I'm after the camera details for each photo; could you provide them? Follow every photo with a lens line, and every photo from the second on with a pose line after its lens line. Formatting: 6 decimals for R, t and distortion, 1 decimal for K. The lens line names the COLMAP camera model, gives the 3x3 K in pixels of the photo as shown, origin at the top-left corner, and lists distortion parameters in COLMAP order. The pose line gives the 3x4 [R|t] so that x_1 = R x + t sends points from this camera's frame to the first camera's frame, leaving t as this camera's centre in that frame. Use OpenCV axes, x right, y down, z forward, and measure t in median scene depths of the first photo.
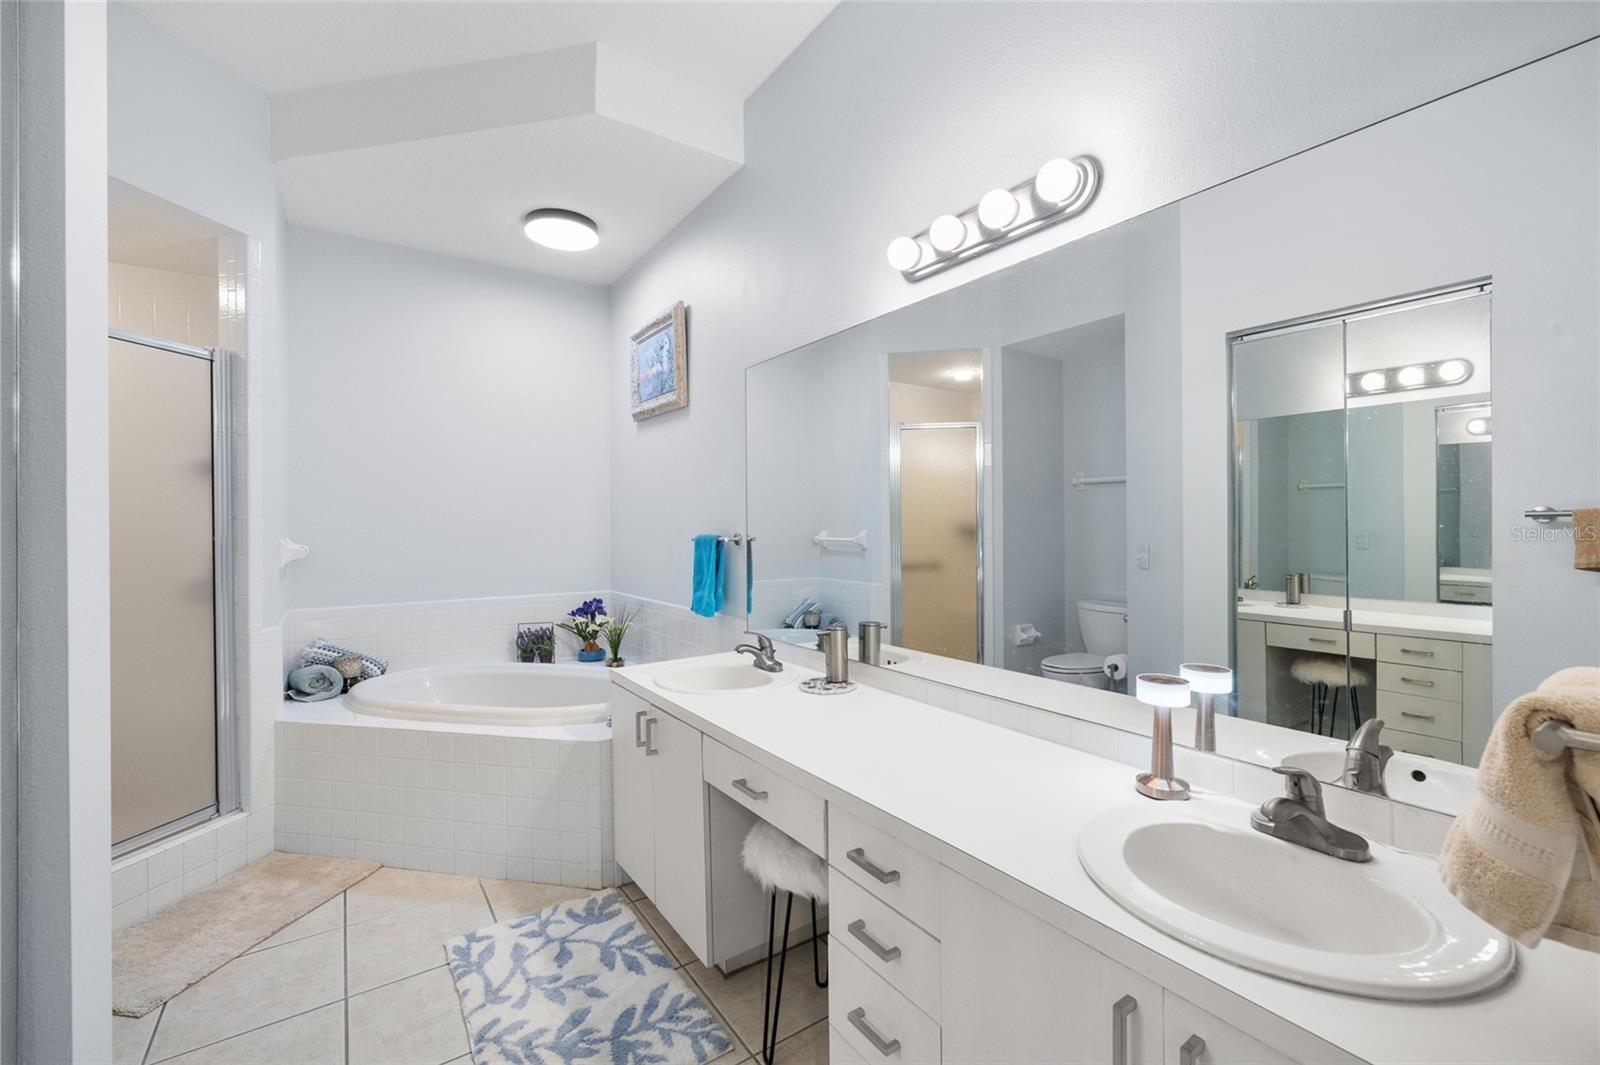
lens RADIAL K [[667.6, 0, 800.1], [0, 667.6, 530.9], [0, 0, 1]] dist [0.000308, -0.000122]
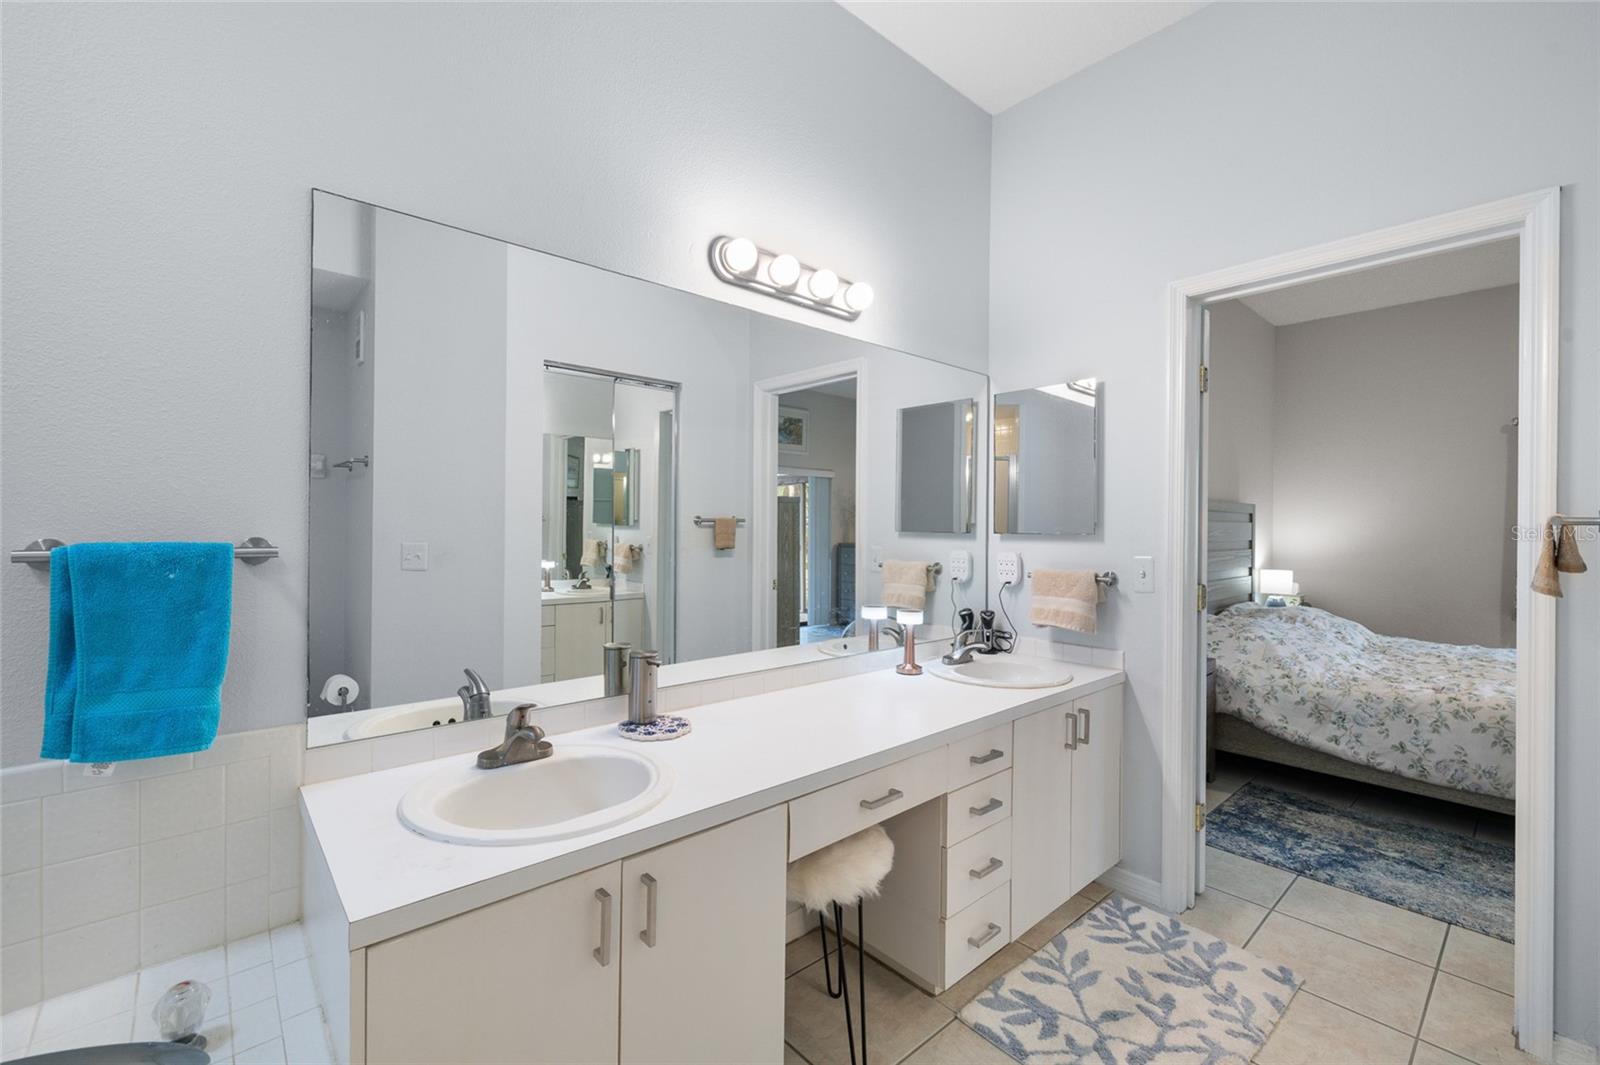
lens RADIAL K [[667.6, 0, 799.3], [0, 667.6, 533.6], [0, 0, 1]] dist [0.000308, -0.000122]
pose [[-0.120027, 0.006967, 0.992746, -1.121364], [0.001636, 0.999975, -0.006820, 0.037329], [-0.992769, 0.000805, -0.120036, 1.462828]]
